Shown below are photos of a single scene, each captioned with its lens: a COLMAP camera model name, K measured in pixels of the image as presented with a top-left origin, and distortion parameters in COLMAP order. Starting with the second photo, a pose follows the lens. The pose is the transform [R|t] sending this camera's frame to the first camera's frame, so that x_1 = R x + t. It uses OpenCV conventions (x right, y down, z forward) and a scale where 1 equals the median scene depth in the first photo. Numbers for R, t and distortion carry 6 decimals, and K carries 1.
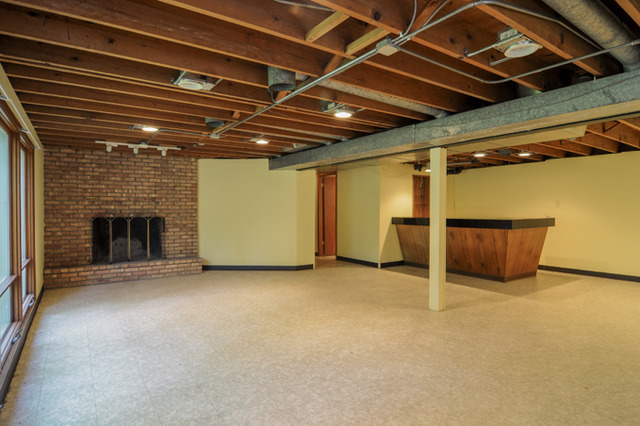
lens RADIAL K [[350.9, 0, 327.6], [0, 350.9, 212.9], [0, 0, 1]] dist [-0.009339, -0.001120]
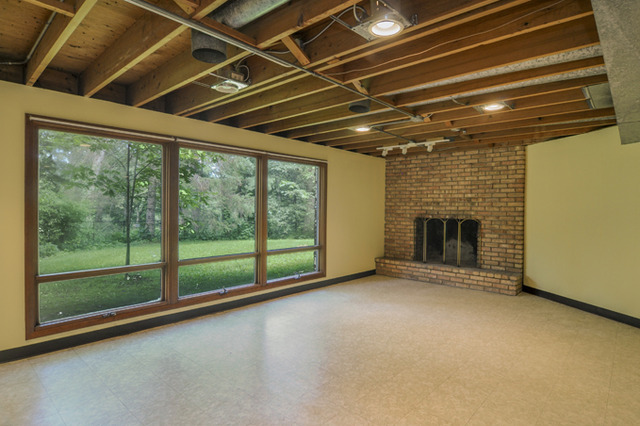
lens RADIAL K [[350.9, 0, 327.6], [0, 350.9, 212.9], [0, 0, 1]] dist [-0.009339, -0.001120]
pose [[0.231579, 0.018326, -0.972643, 0.303508], [-0.025278, 0.999598, 0.012815, -0.007788], [0.972488, 0.021618, 0.231949, 0.458187]]
